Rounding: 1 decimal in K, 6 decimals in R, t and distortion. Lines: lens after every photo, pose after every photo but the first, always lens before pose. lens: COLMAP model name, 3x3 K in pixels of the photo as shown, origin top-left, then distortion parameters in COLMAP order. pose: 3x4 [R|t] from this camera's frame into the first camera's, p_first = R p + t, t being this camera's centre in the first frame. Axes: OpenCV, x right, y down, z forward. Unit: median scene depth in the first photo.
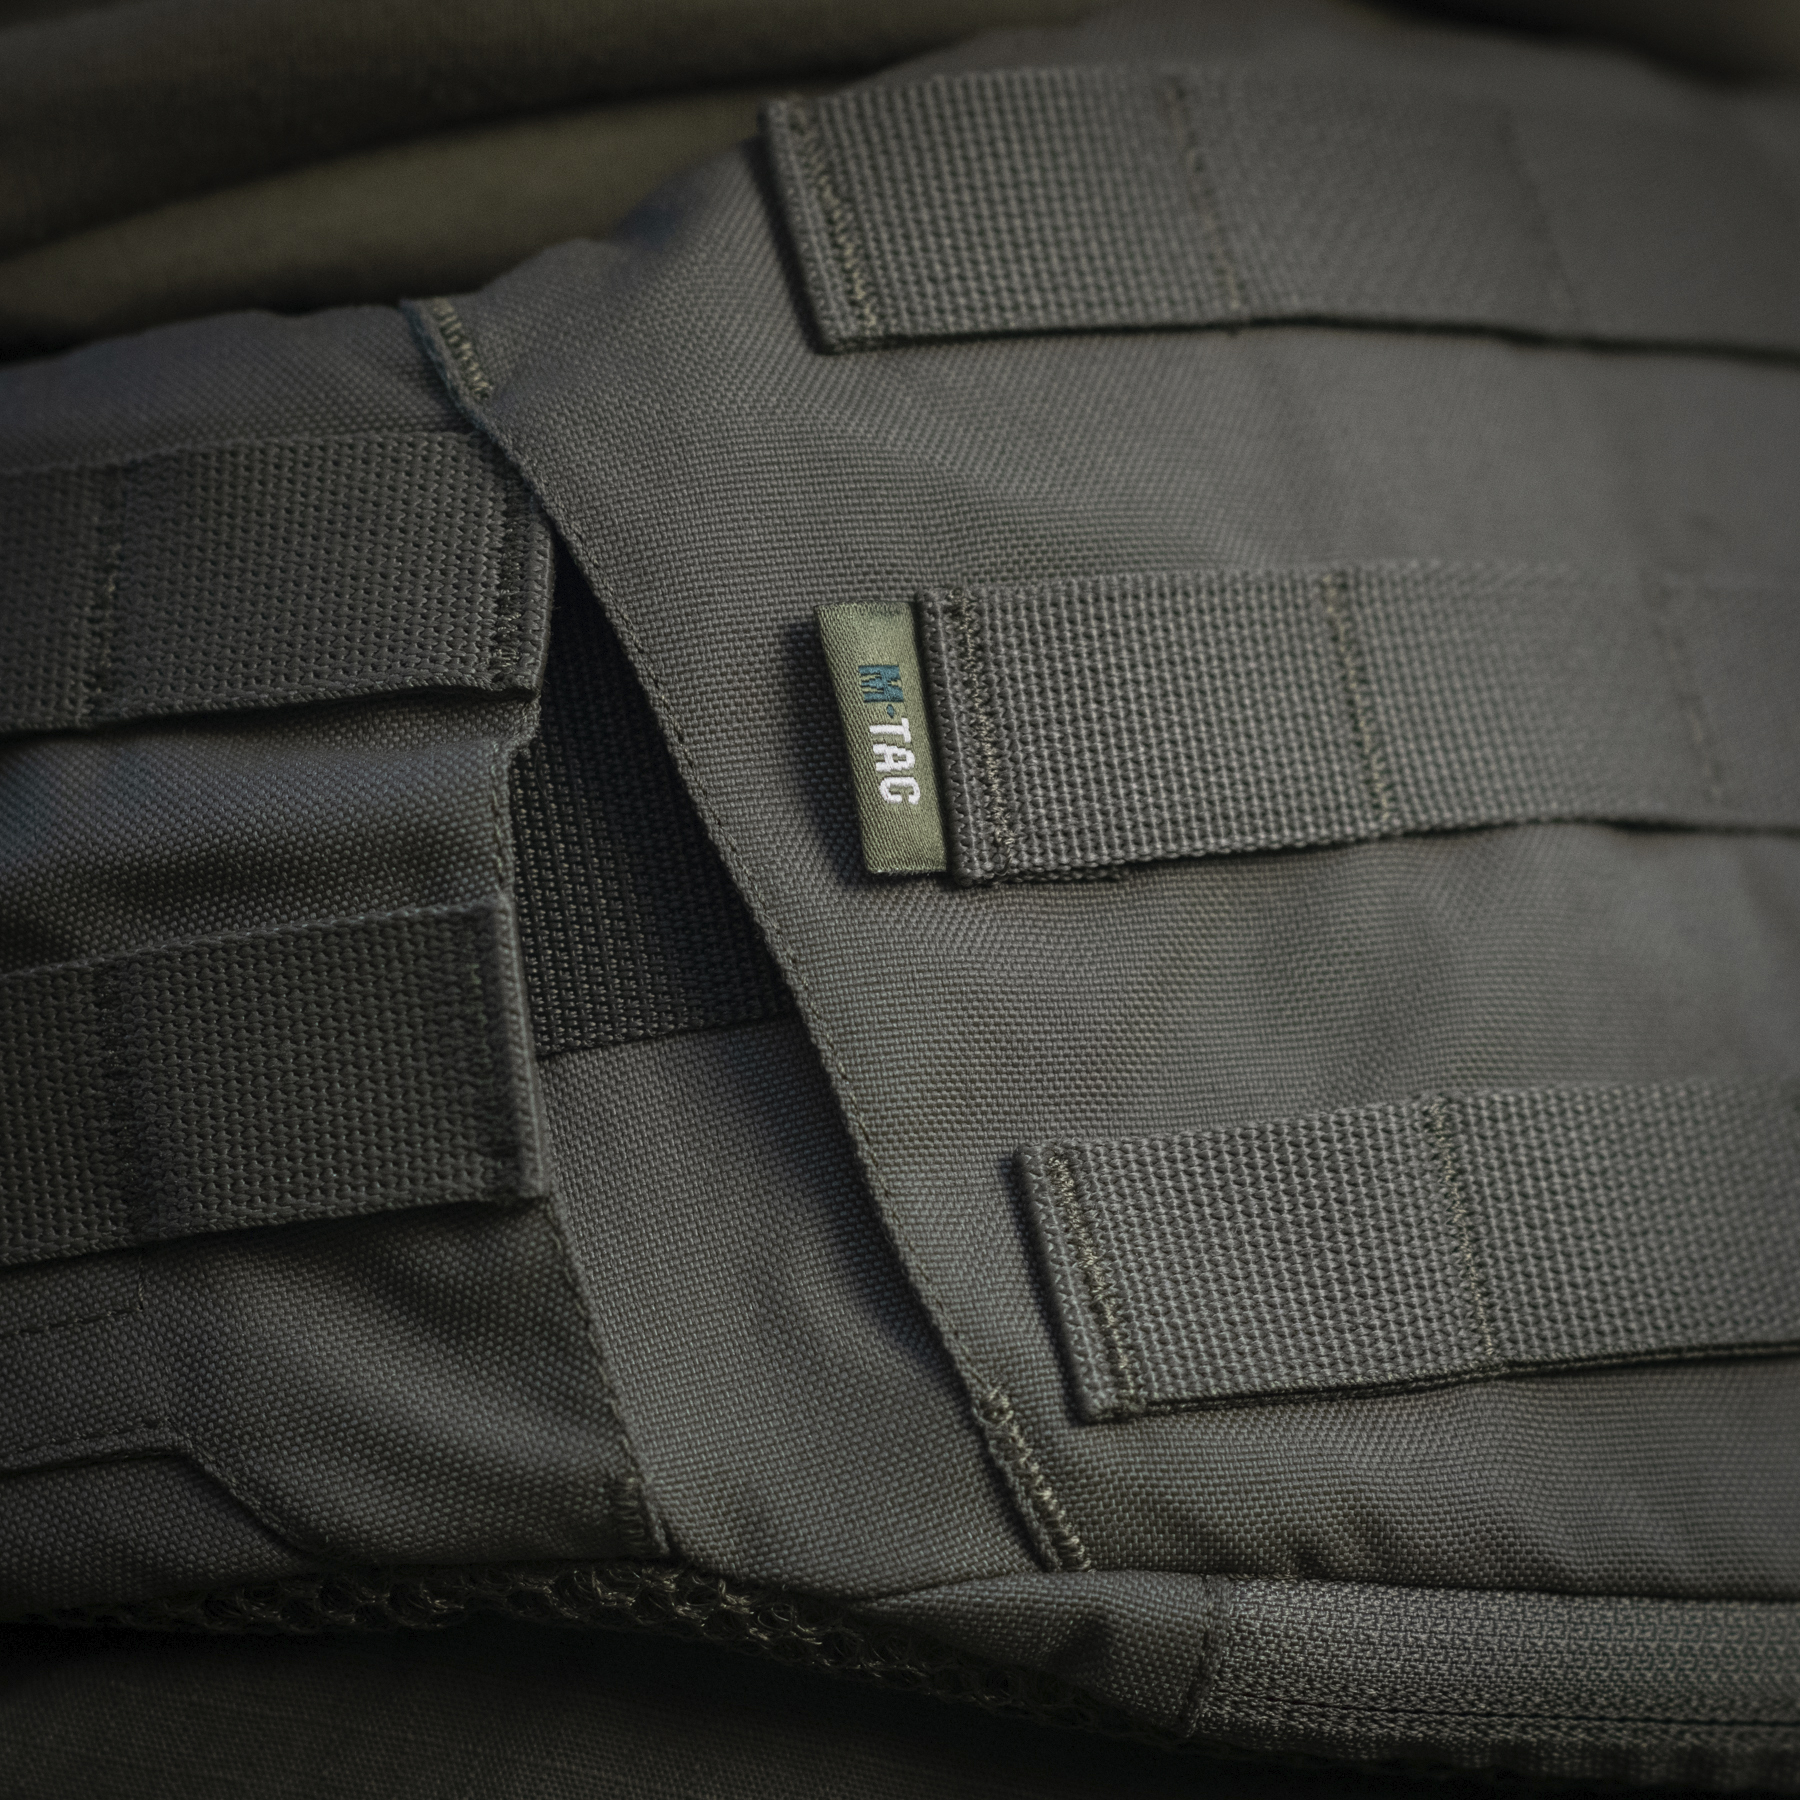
lens RADIAL K [[10125.3, 0, 901.3], [0, 10125.3, 902.5], [0, 0, 1]] dist [-0.154469, 0.000000]
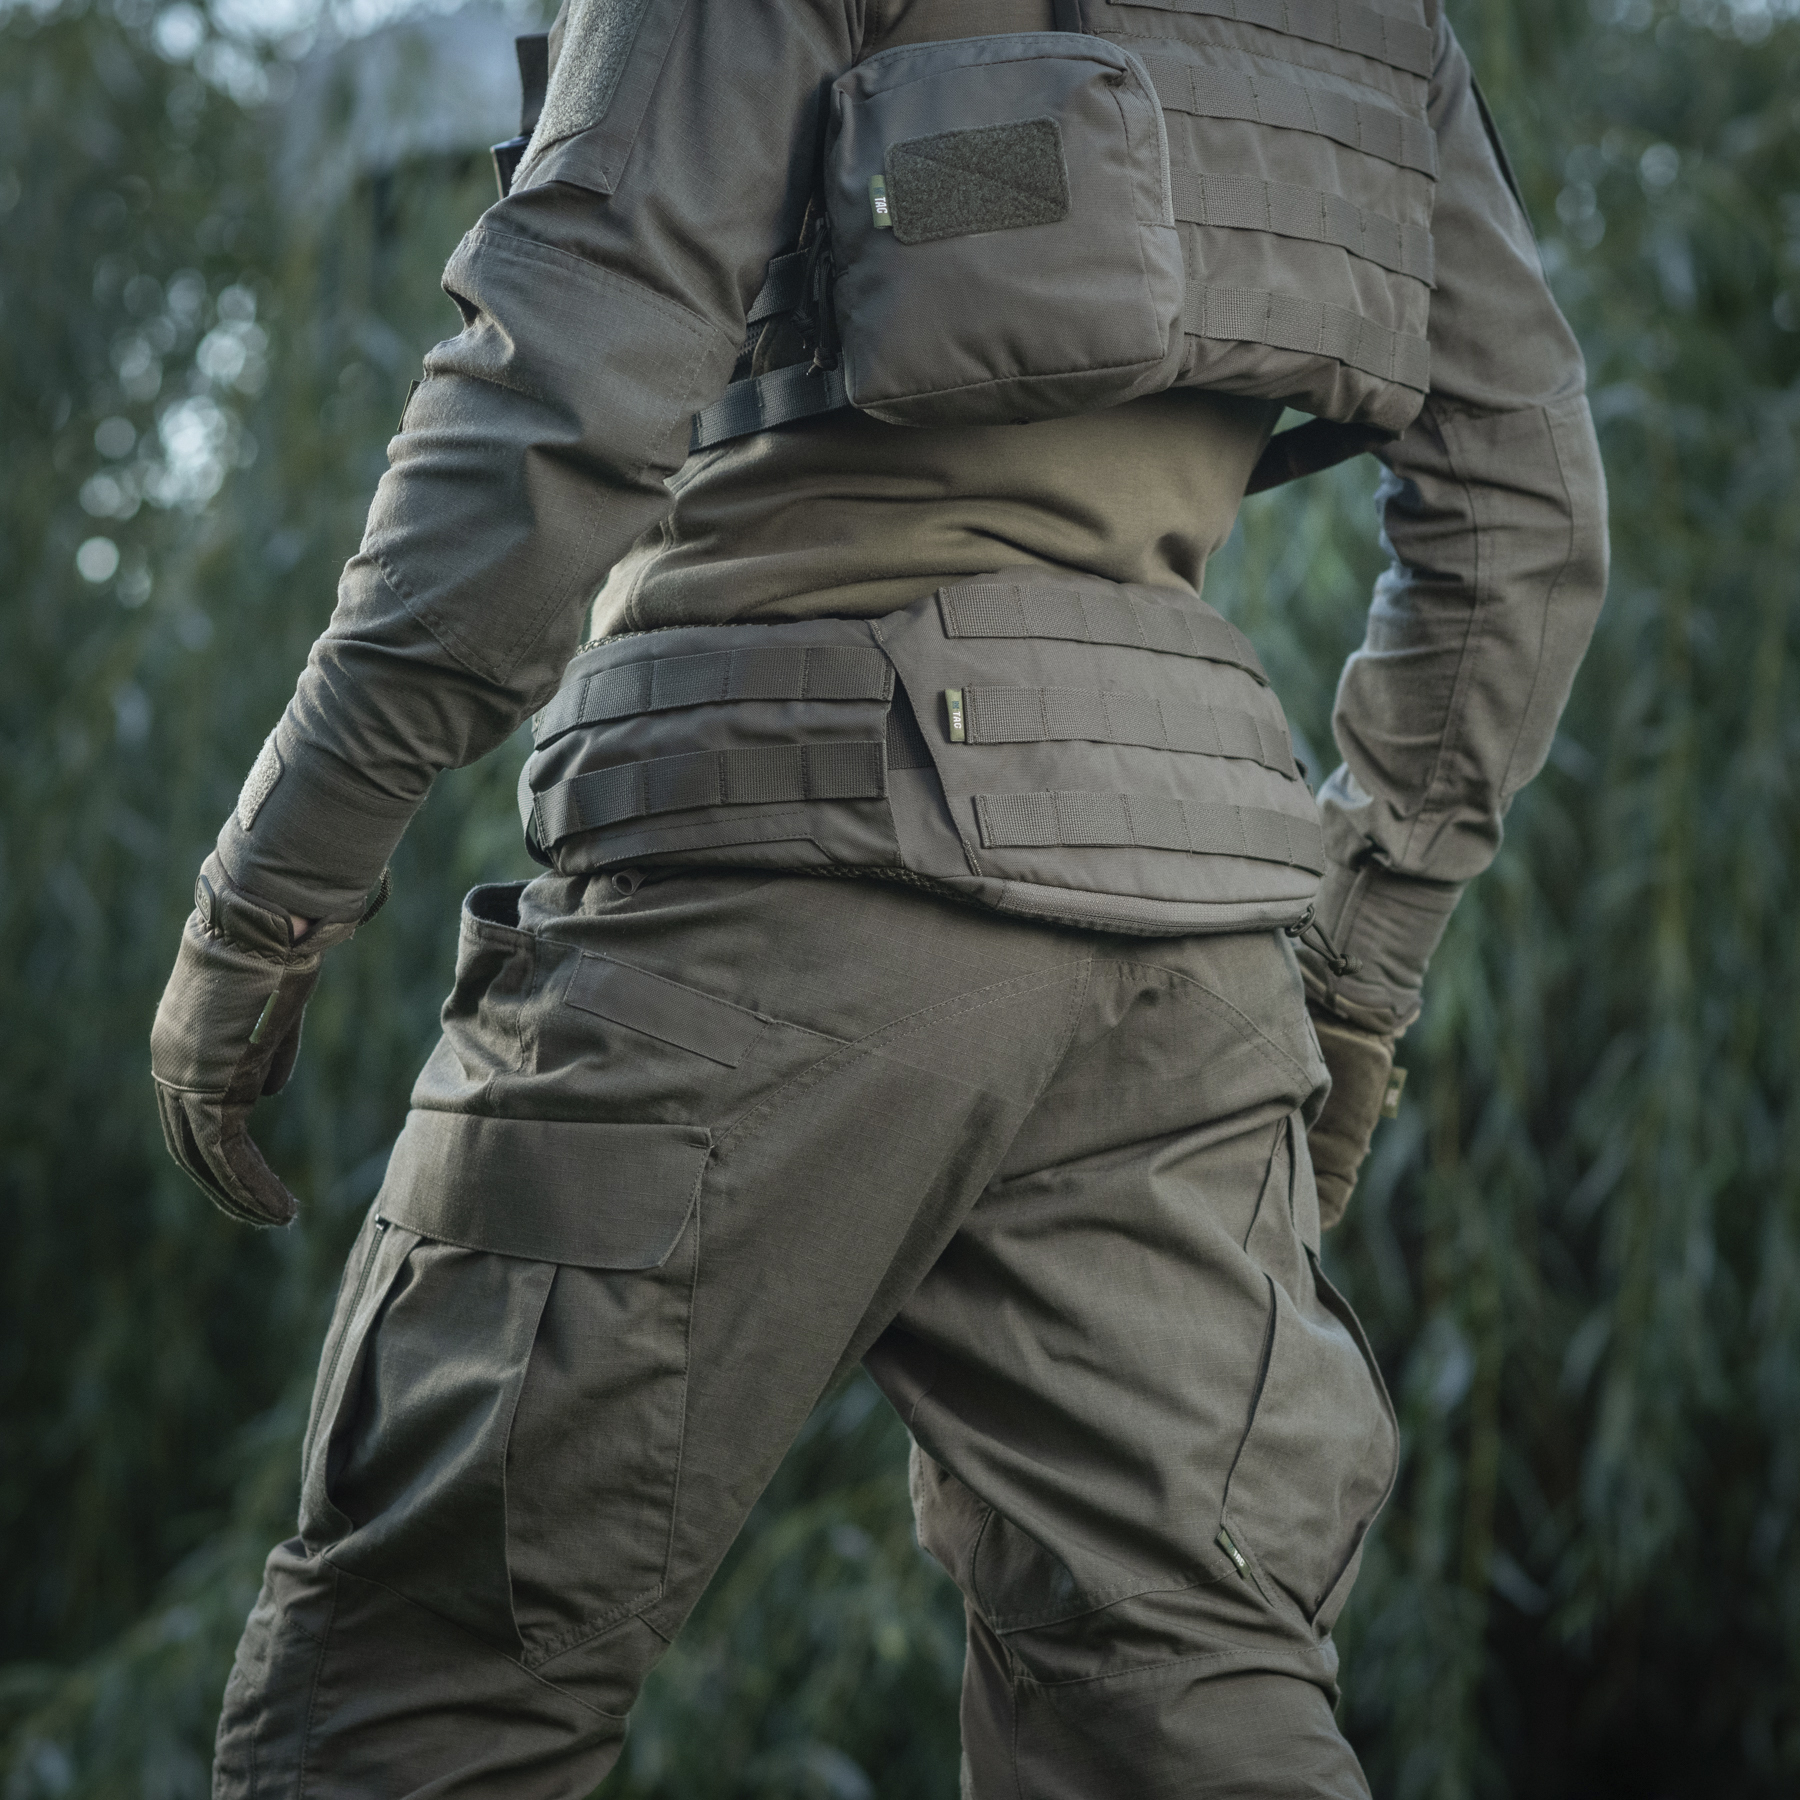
lens RADIAL K [[10125.3, 0, 896.7], [0, 10125.3, 902.1], [0, 0, 1]] dist [-0.154469, 0.000000]
pose [[0.992577, 0.084415, 0.087549, -0.482819], [-0.088886, 0.994861, 0.048492, -0.171581], [-0.083006, -0.055914, 0.994979, -4.221628]]
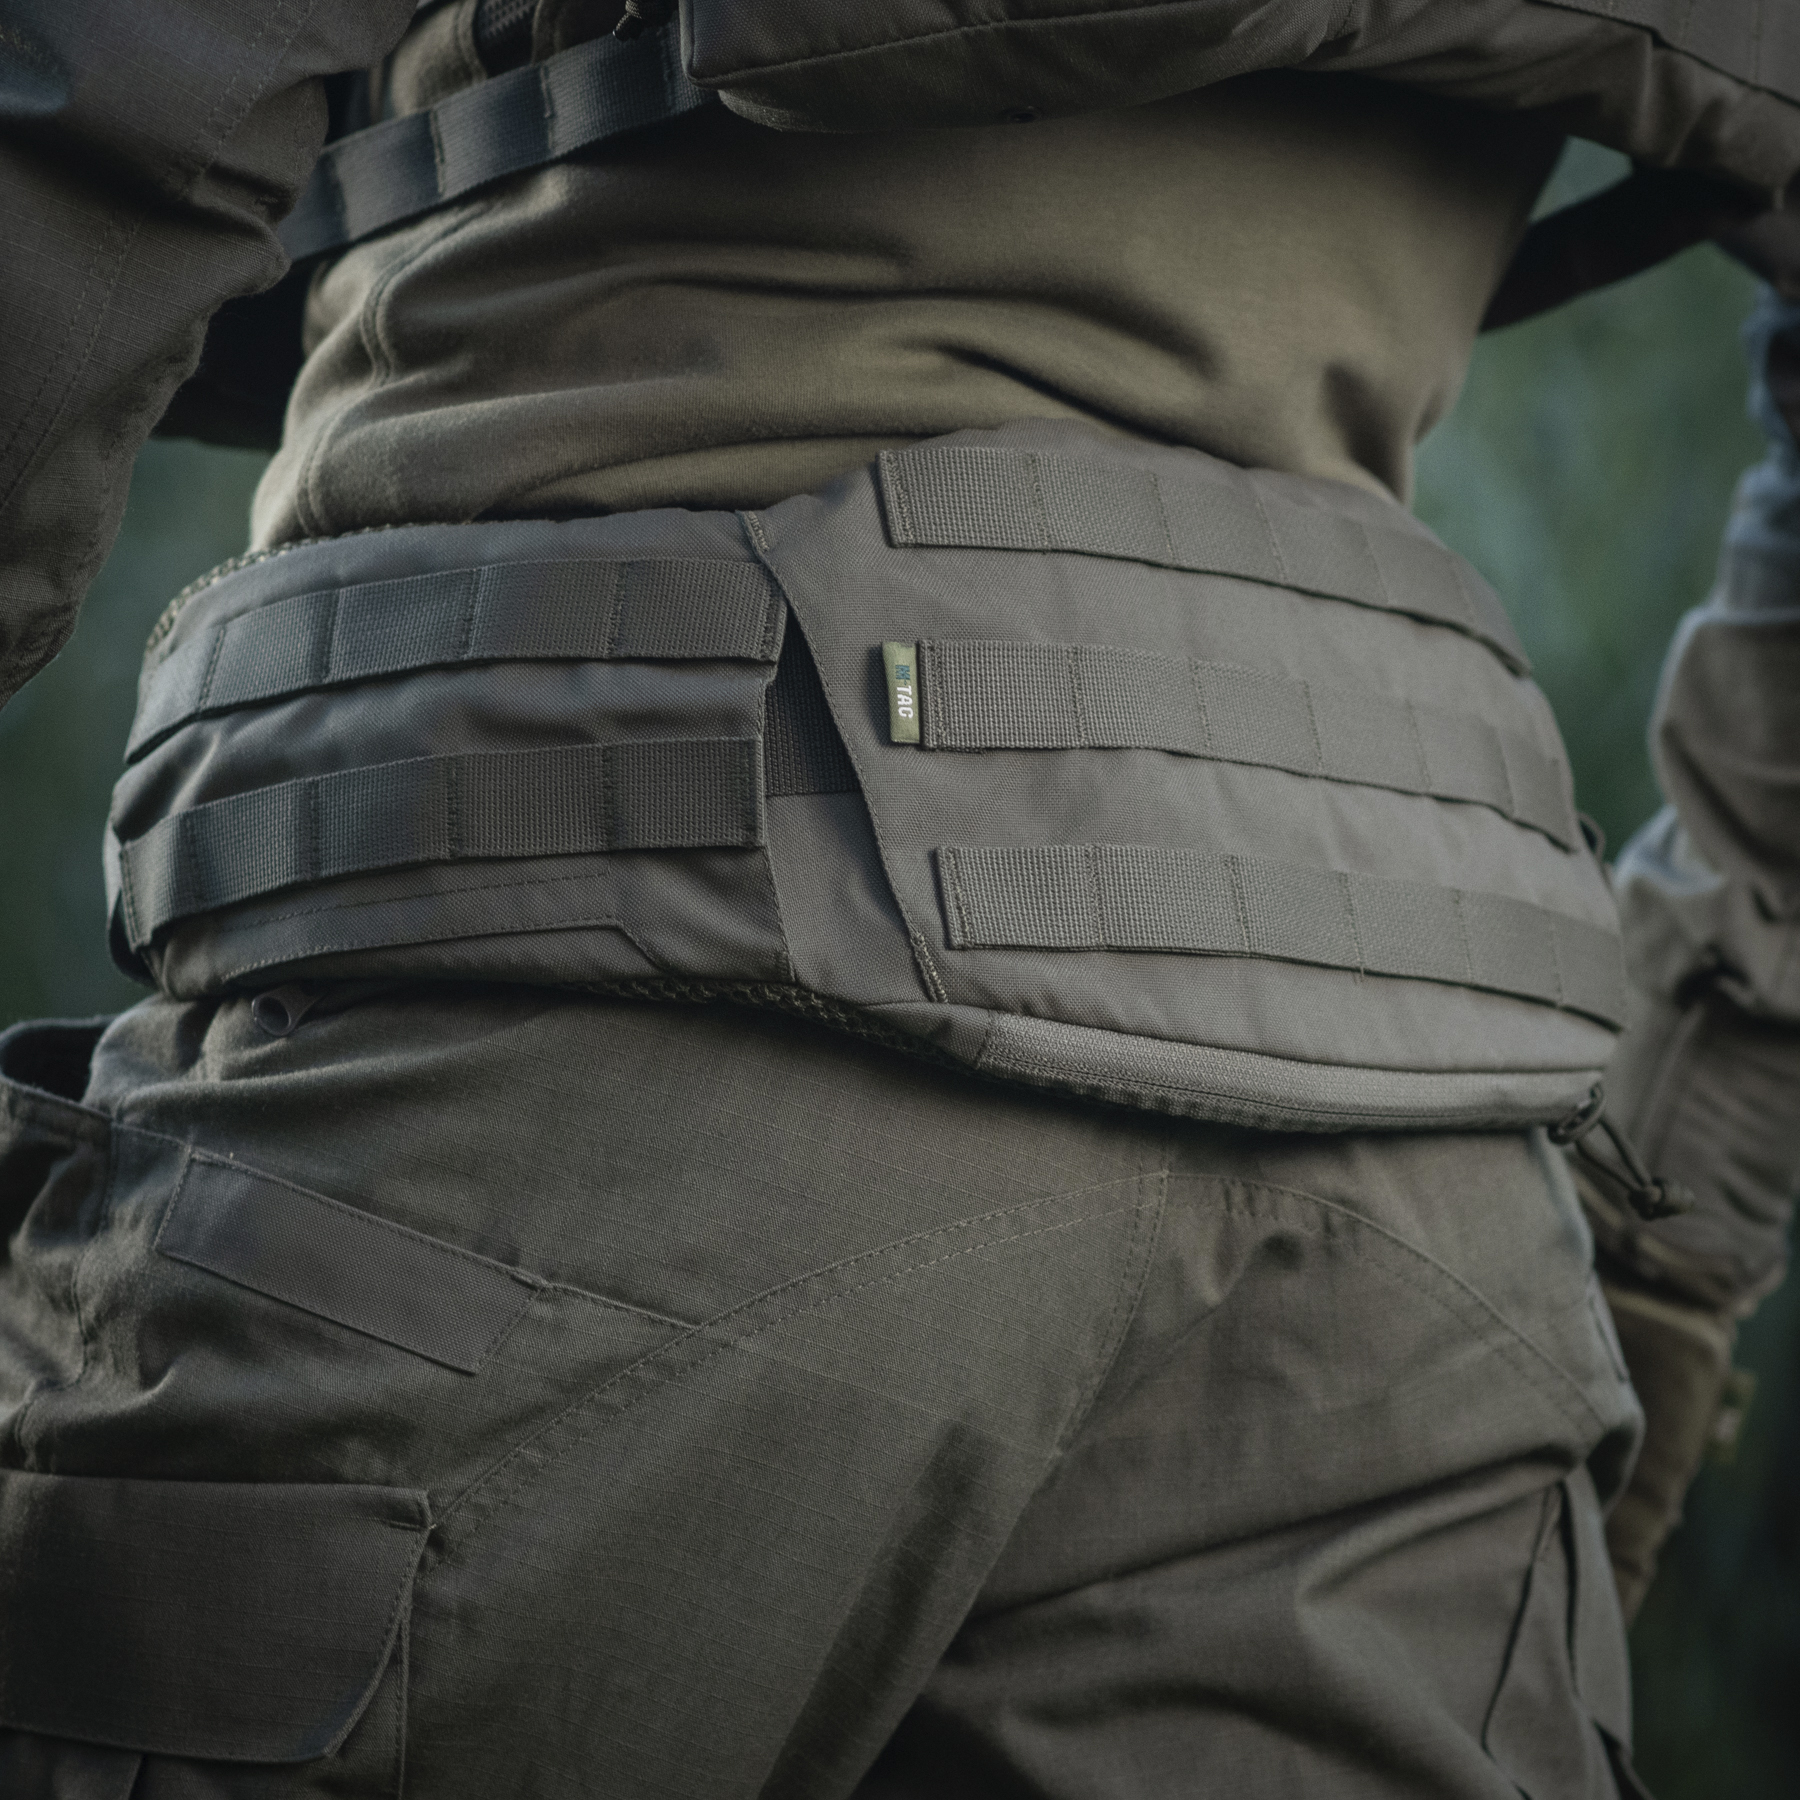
lens RADIAL K [[10125.3, 0, 906.8], [0, 10125.3, 894.9], [0, 0, 1]] dist [-0.154469, 0.000000]
pose [[0.994474, 0.100737, 0.029541, -0.075009], [-0.100949, 0.994875, 0.005784, 0.021898], [-0.028807, -0.008734, 0.999547, -1.711812]]
